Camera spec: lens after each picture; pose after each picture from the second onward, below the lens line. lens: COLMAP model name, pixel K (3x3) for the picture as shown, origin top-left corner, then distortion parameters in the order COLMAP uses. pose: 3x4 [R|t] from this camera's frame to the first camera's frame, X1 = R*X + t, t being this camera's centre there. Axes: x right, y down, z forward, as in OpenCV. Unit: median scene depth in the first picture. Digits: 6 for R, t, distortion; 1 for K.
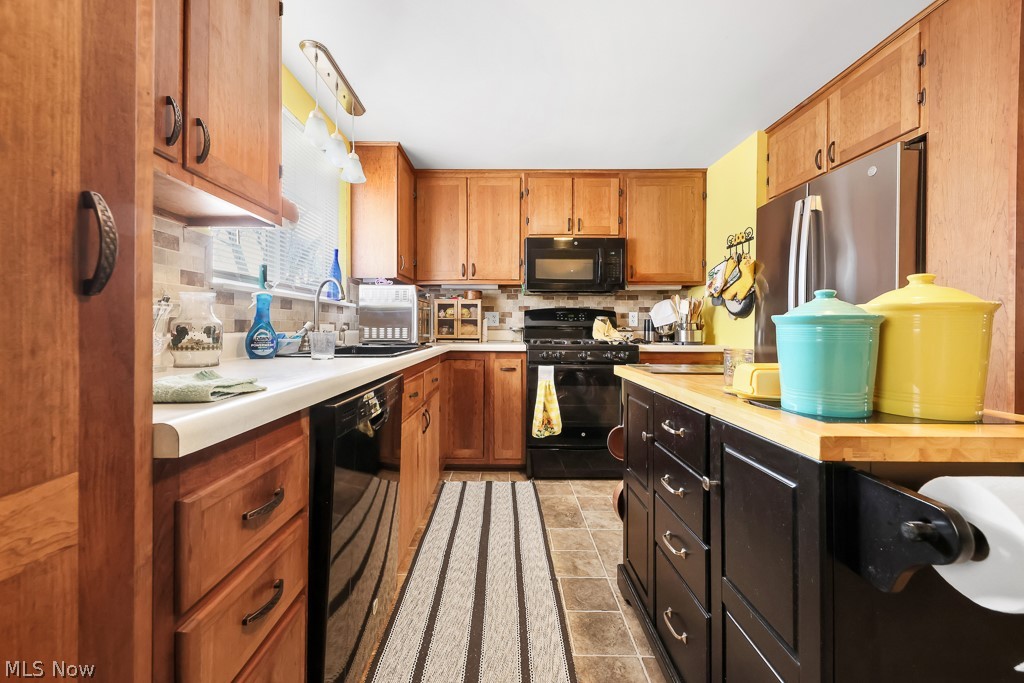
lens RADIAL K [[406.8, 0, 509.8], [0, 406.8, 325.6], [0, 0, 1]] dist [0.000754, -0.000176]
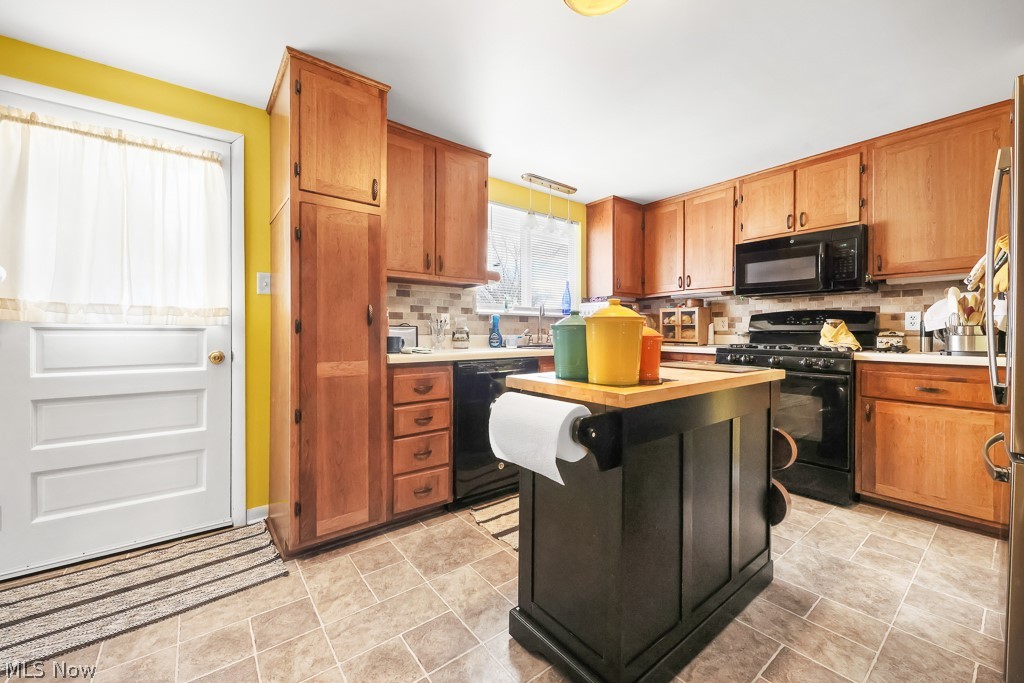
lens RADIAL K [[402.8, 0, 501.8], [0, 402.8, 336.9], [0, 0, 1]] dist [-0.000628, -0.000294]
pose [[0.596015, 0.007463, -0.802938, 0.498084], [0.004127, 0.999915, 0.012358, 0.001888], [0.802962, -0.010679, 0.595934, -0.085094]]
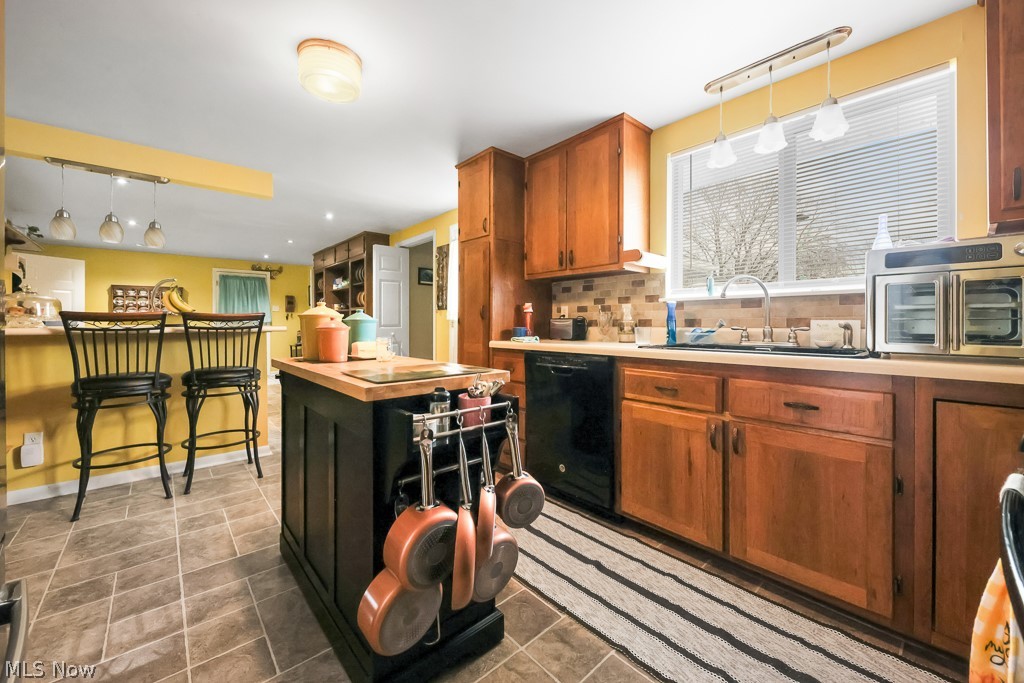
lens RADIAL K [[406.8, 0, 509.8], [0, 406.8, 325.6], [0, 0, 1]] dist [0.000754, -0.000176]
pose [[-0.762959, -0.002310, -0.646443, 0.416137], [-0.000694, 0.999996, -0.002754, 0.007428], [0.646446, -0.001652, -0.762958, 0.867694]]
